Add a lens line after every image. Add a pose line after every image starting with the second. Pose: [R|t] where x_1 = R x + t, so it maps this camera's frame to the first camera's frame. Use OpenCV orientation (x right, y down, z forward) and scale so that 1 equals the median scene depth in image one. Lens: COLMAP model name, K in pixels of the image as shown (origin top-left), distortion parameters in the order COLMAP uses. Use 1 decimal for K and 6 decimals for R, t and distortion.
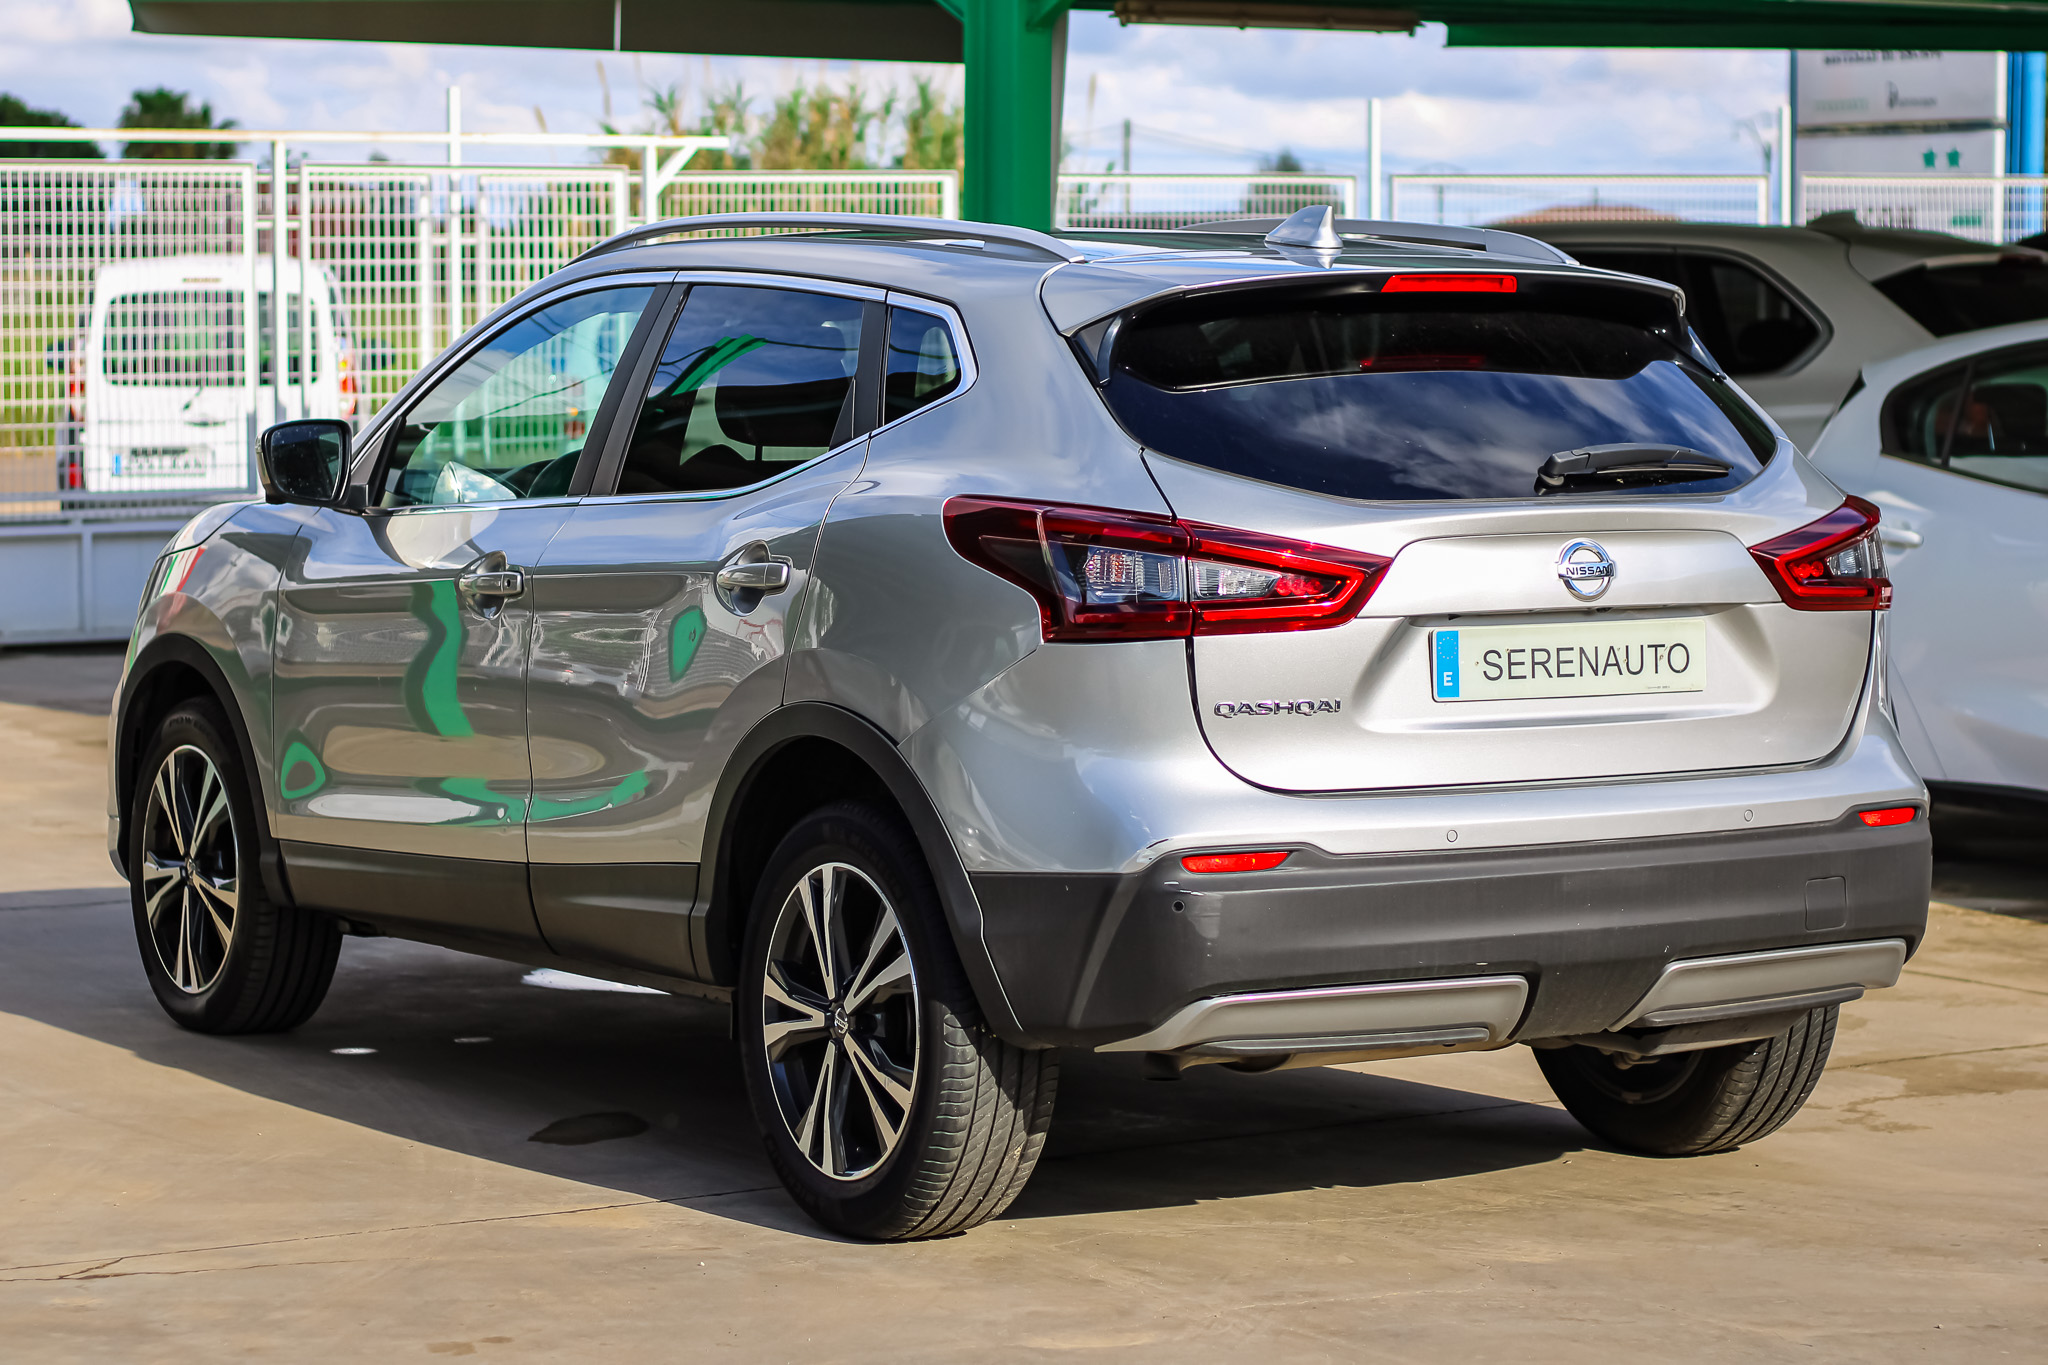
lens RADIAL K [[5226.1, 0, 1041.1], [0, 5226.1, 681.8], [0, 0, 1]] dist [-0.100249, 0.000000]
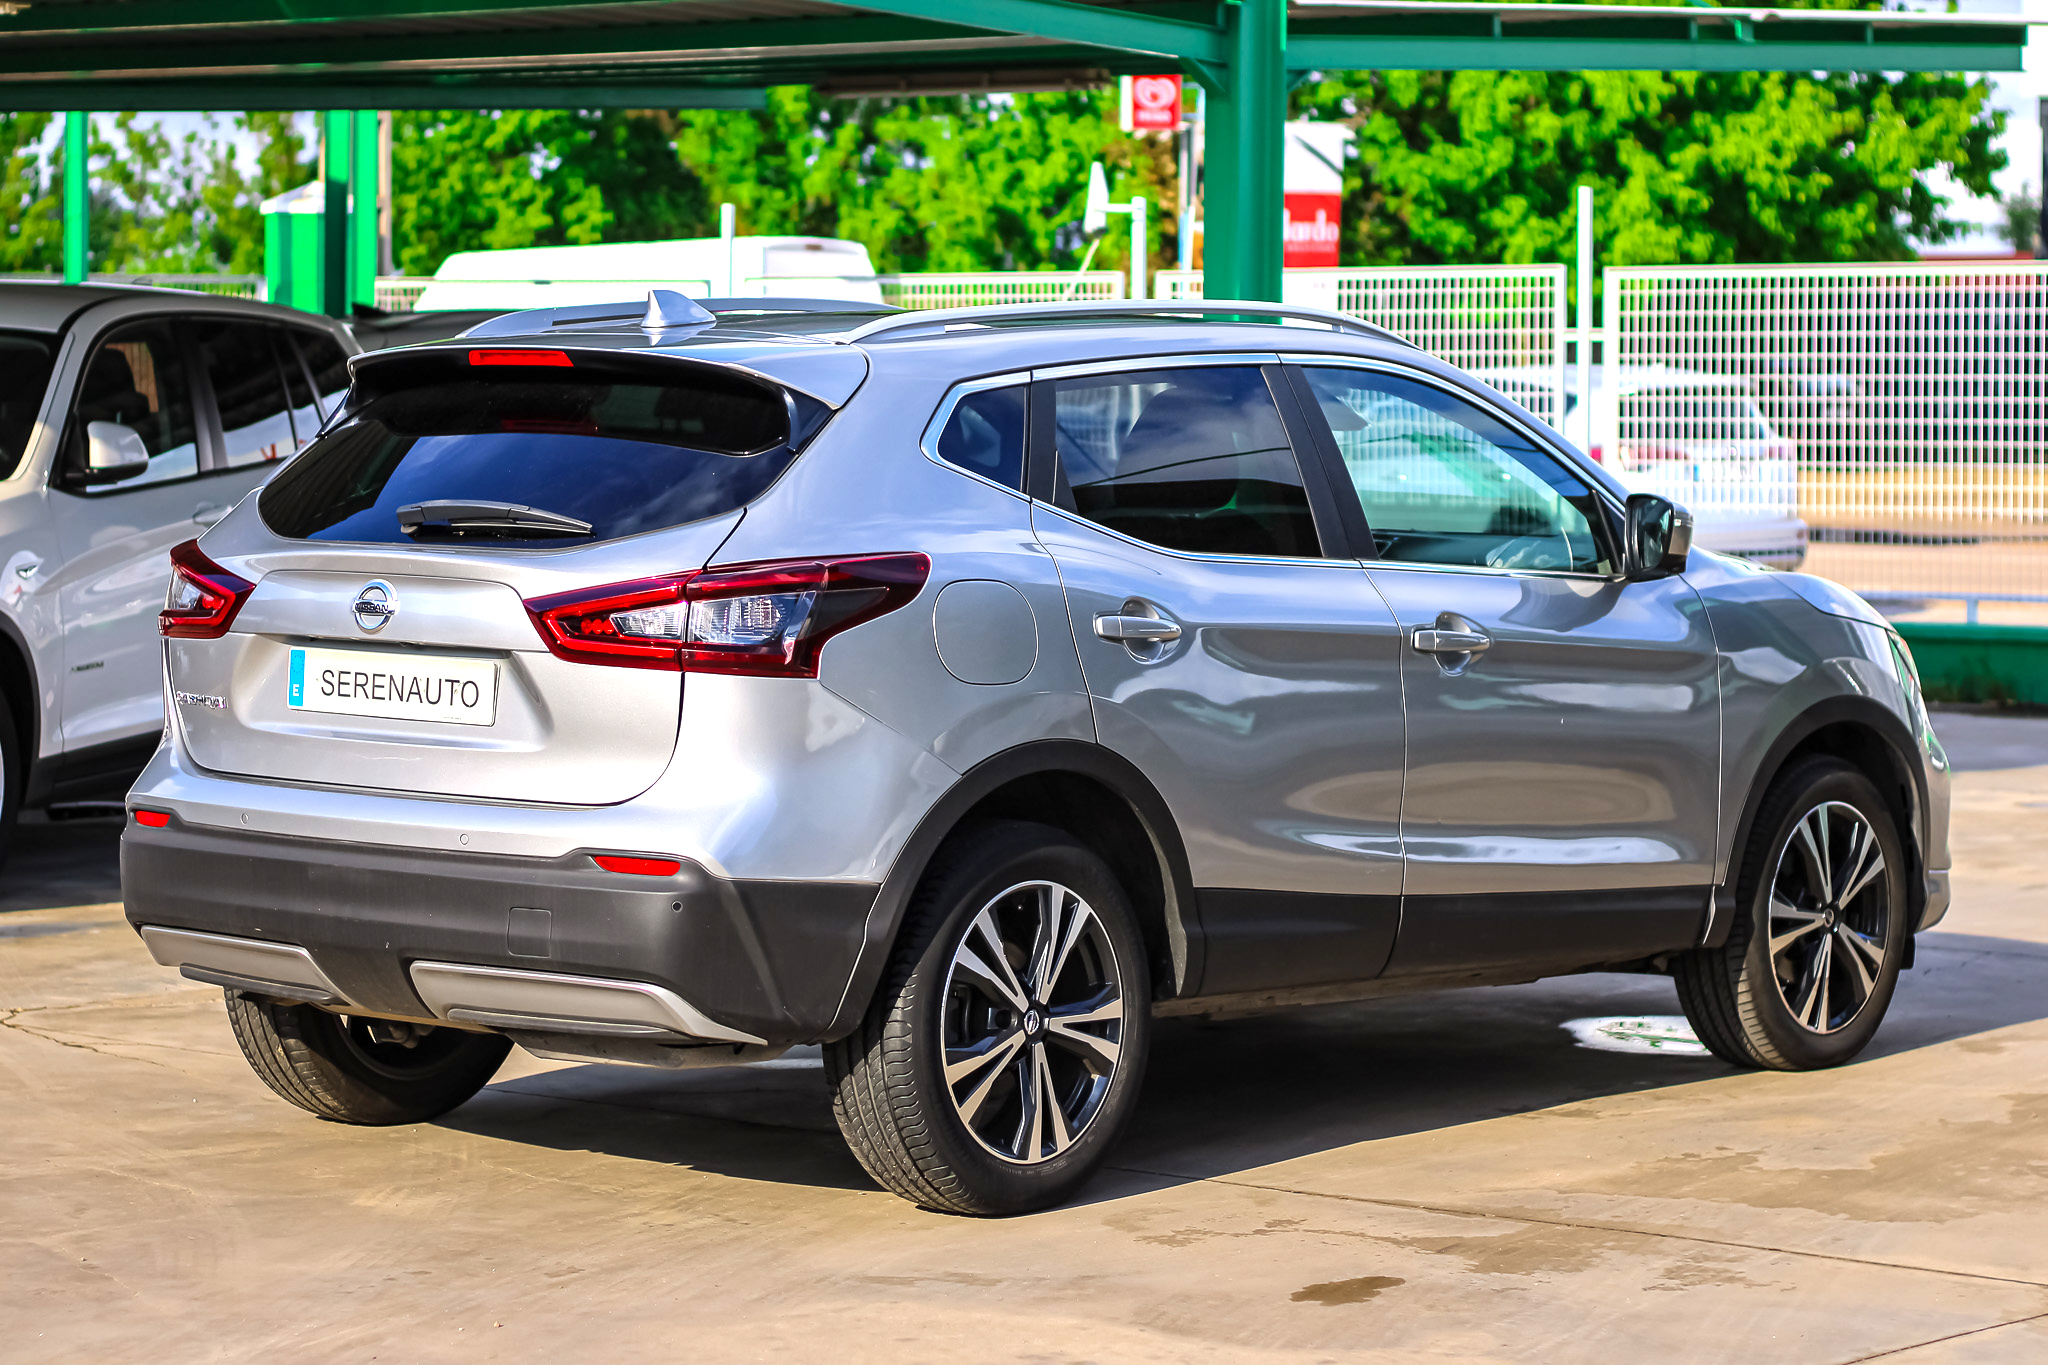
lens RADIAL K [[5226.1, 0, 1031.6], [0, 5226.1, 682.5], [0, 0, 1]] dist [-0.100249, 0.000000]
pose [[0.319174, 0.061603, -0.945692, 1.222830], [-0.083949, 0.995800, 0.036534, -0.058221], [0.943971, 0.067729, 0.323005, 0.755235]]
